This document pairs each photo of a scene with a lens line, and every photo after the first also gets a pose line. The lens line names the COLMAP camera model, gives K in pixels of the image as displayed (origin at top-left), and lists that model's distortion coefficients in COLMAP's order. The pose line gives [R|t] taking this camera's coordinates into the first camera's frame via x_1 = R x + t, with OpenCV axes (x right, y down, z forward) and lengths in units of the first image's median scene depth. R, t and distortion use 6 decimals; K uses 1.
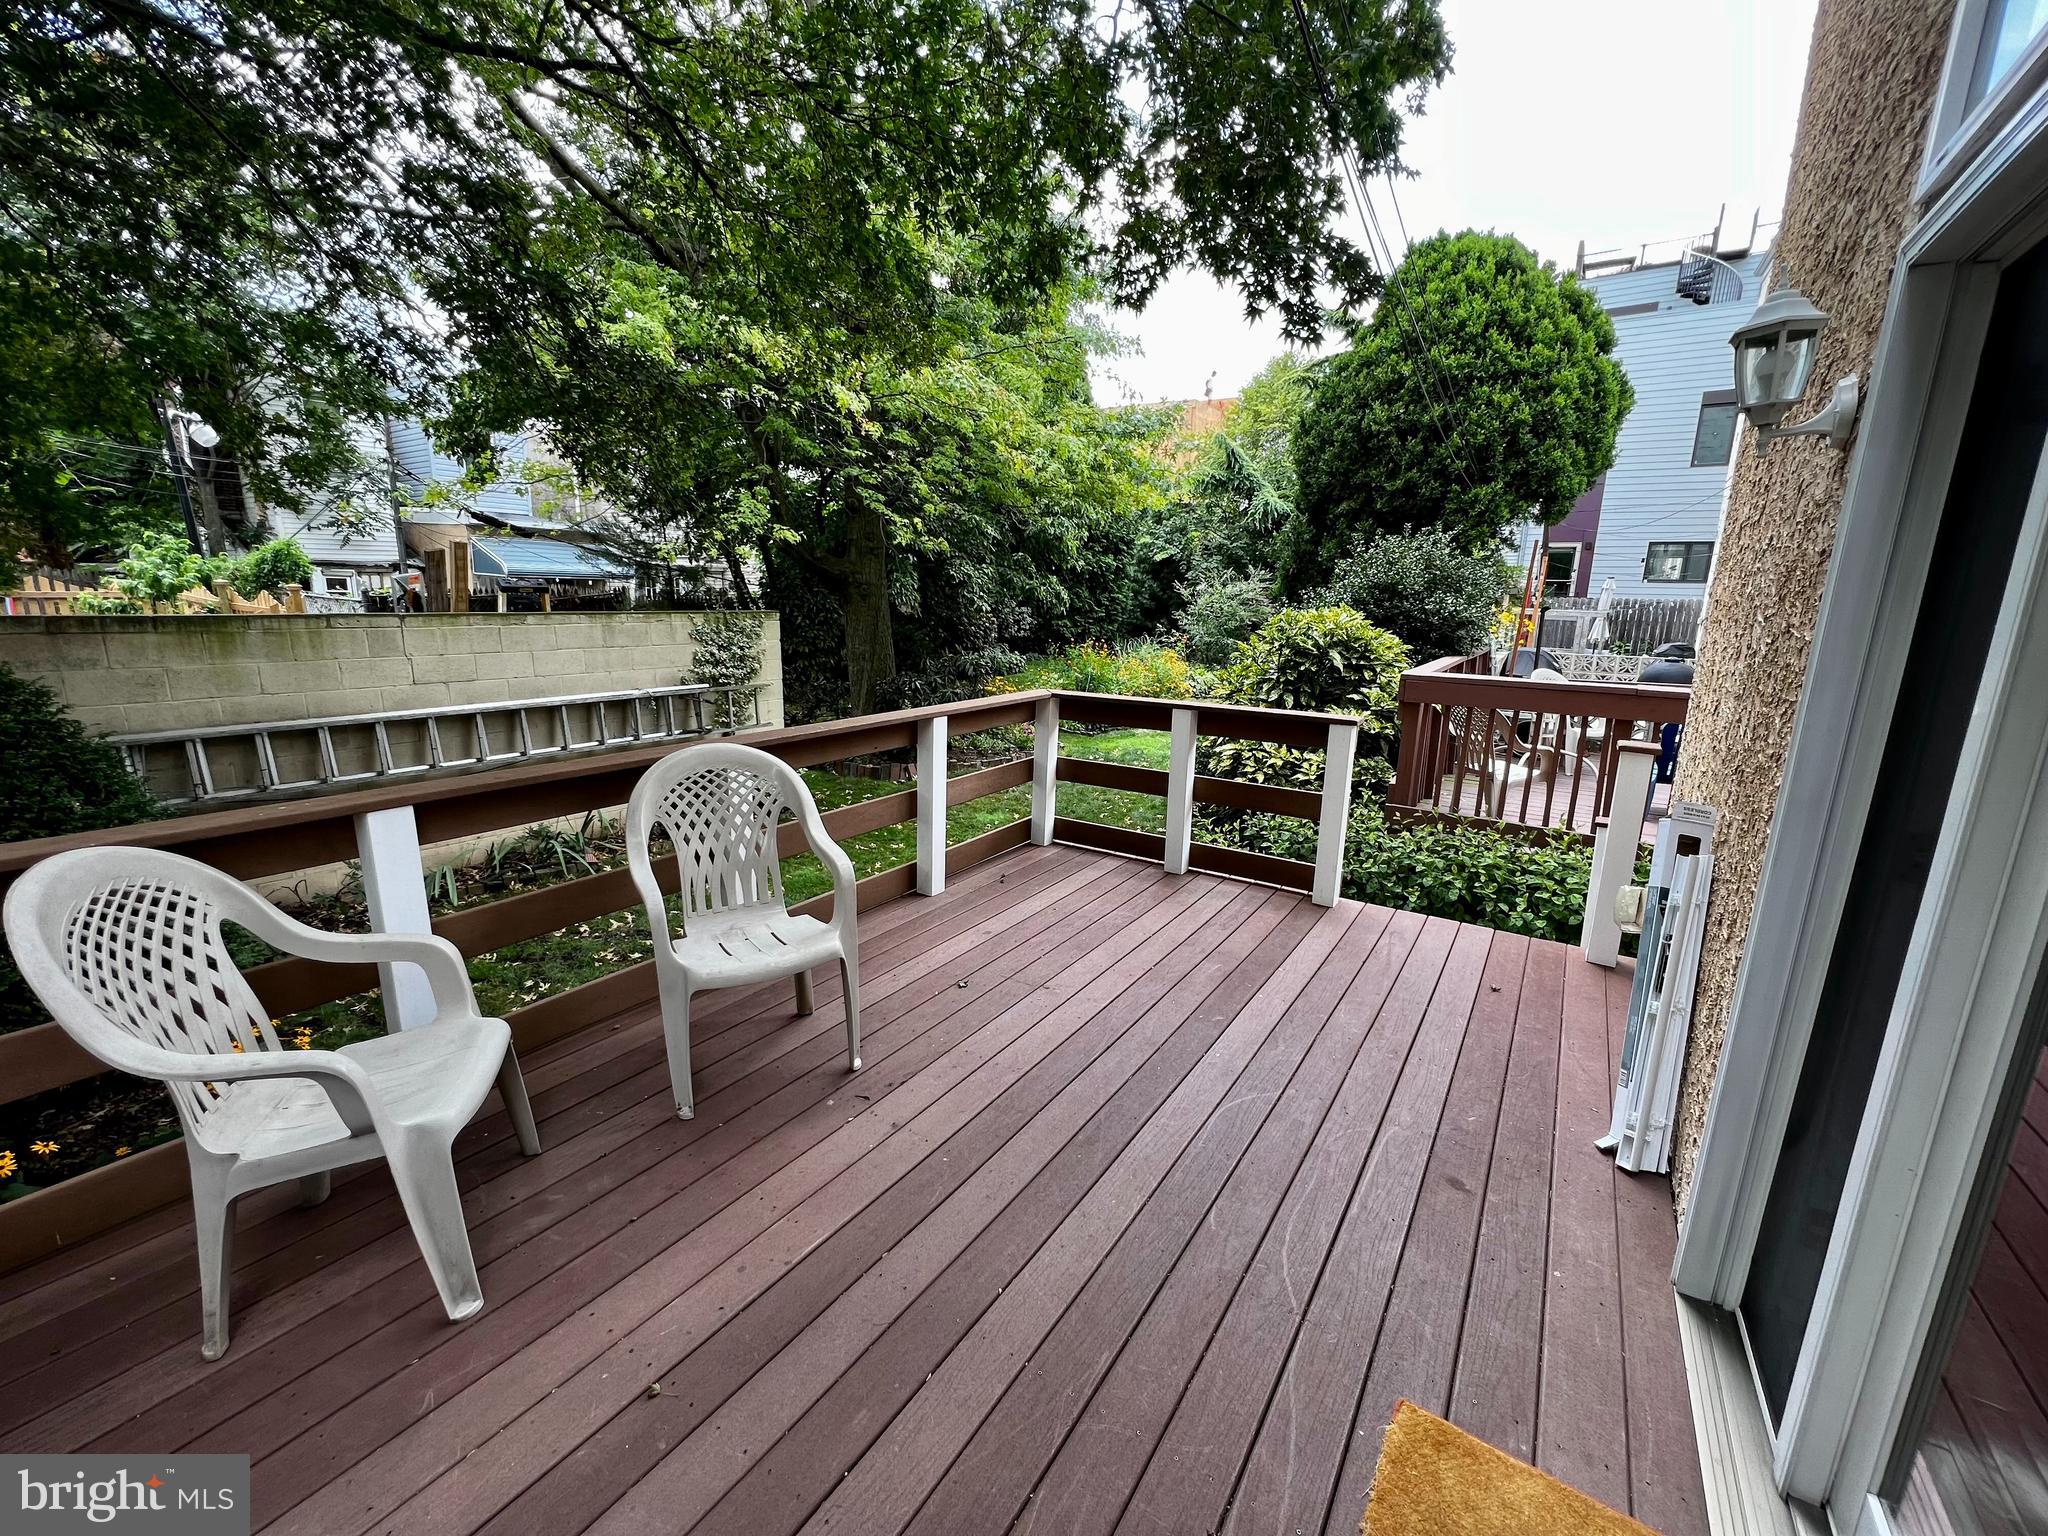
lens RADIAL K [[823.2, 0, 1024.0], [0, 823.2, 768.0], [0, 0, 1]] dist [-0.001333, 0.000076]
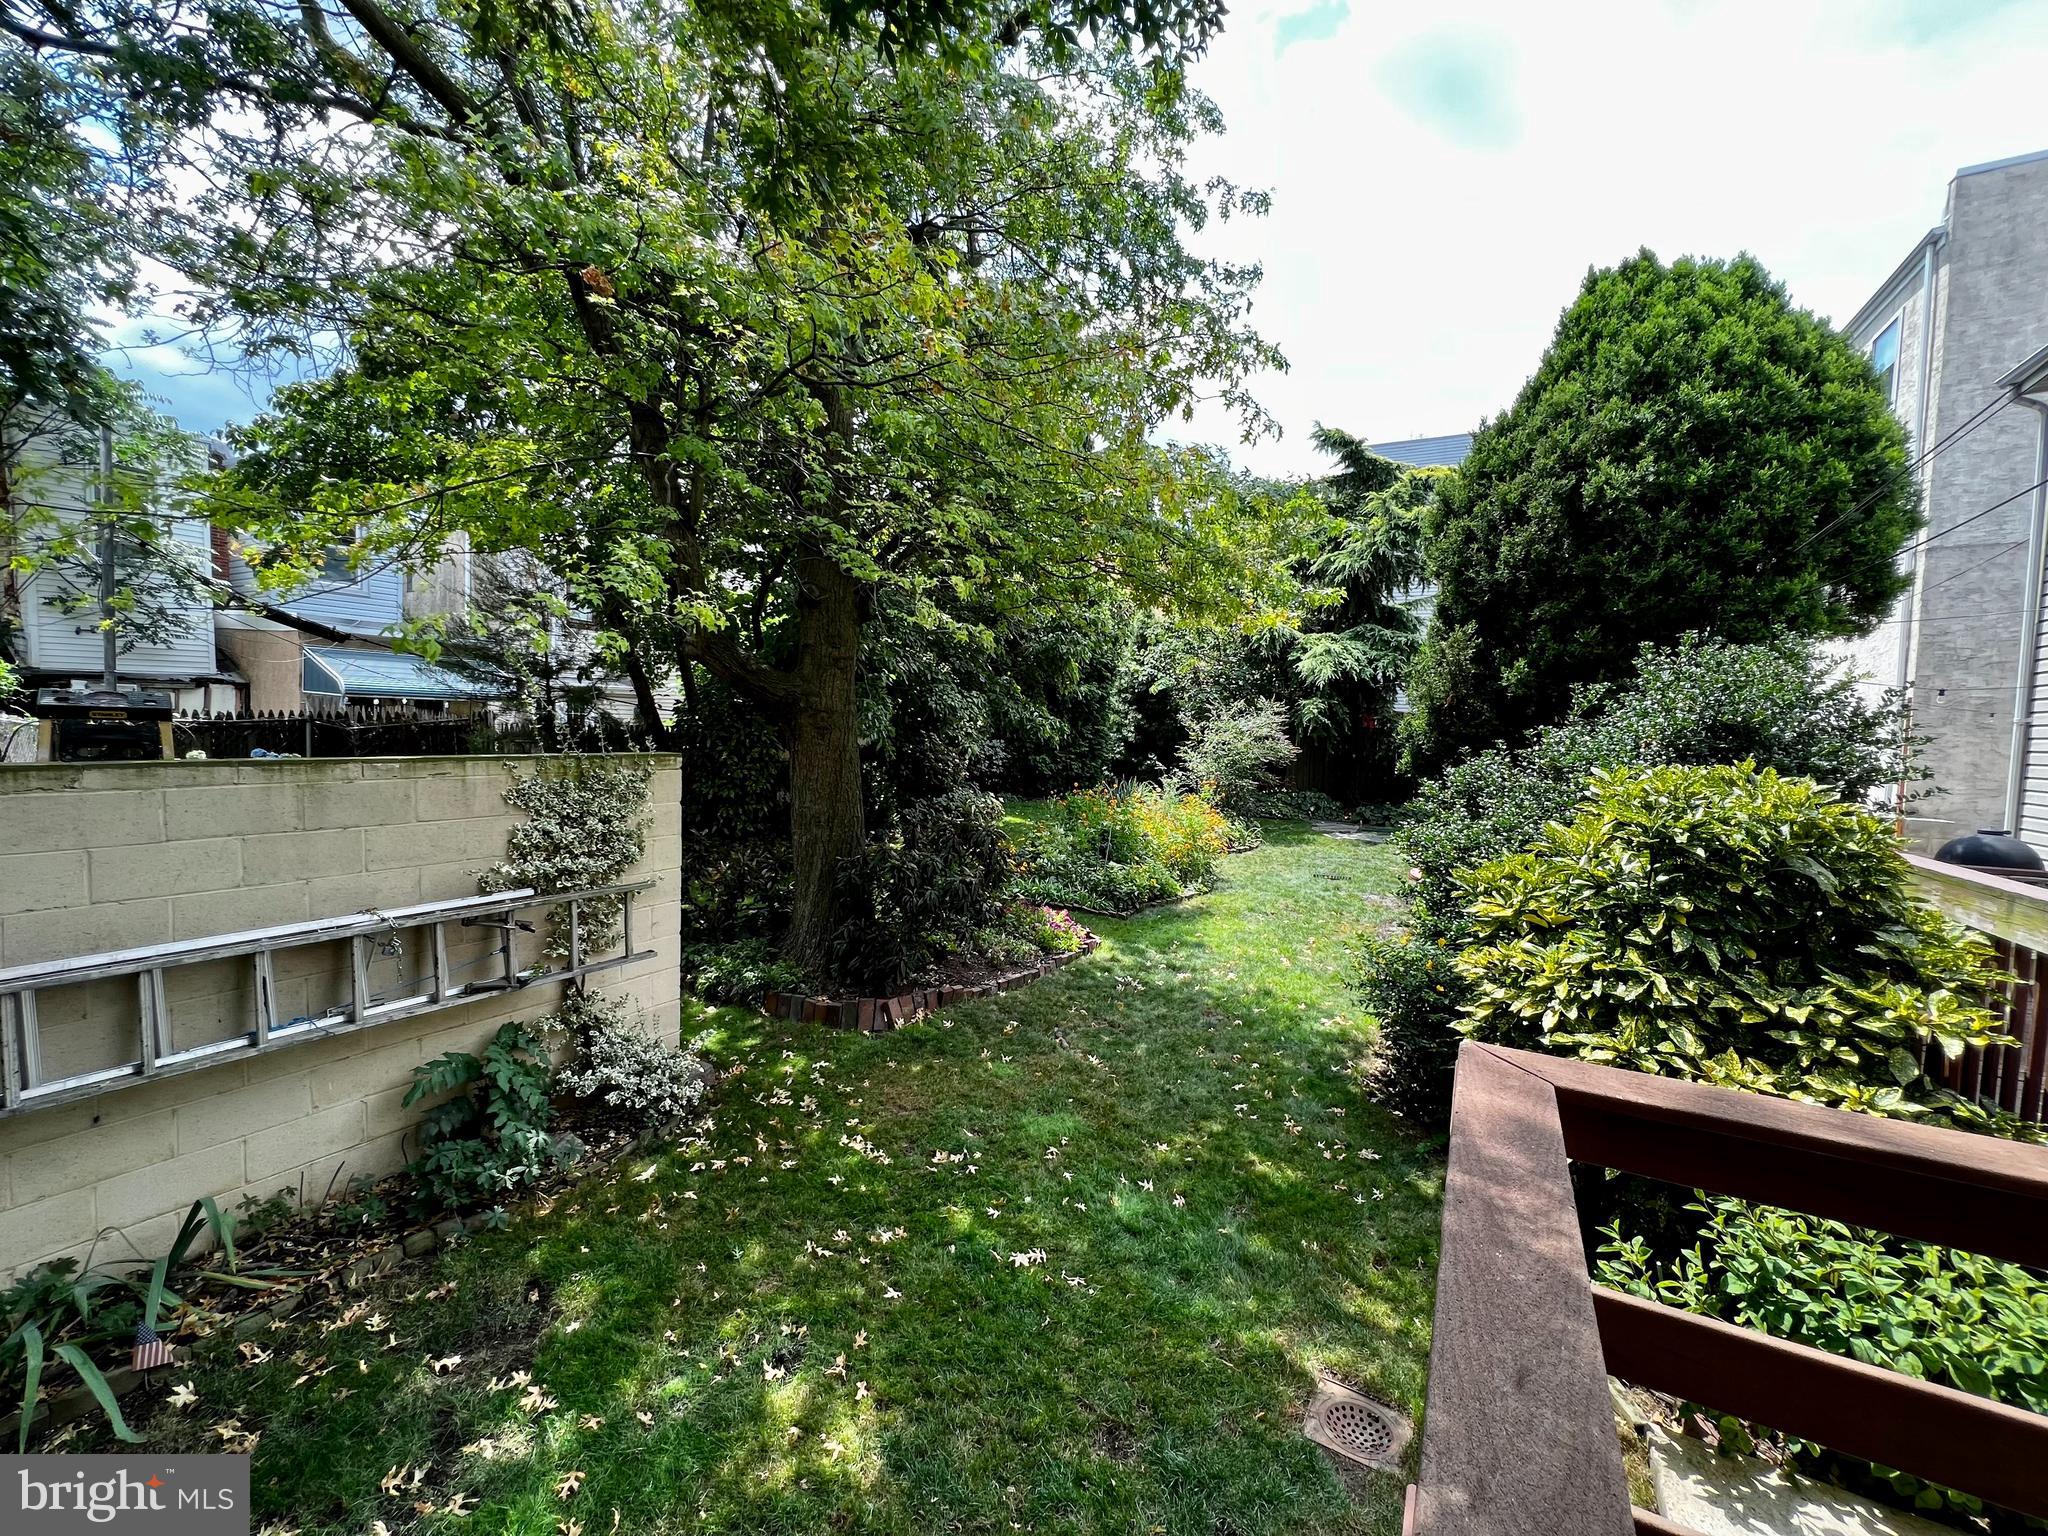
lens RADIAL K [[823.2, 0, 1024.0], [0, 823.2, 768.0], [0, 0, 1]] dist [-0.001333, 0.000076]
pose [[0.996761, 0.006966, 0.080125, -0.097590], [0.005459, 0.988083, -0.153825, -0.086972], [-0.080241, 0.153765, 0.984844, 0.392071]]
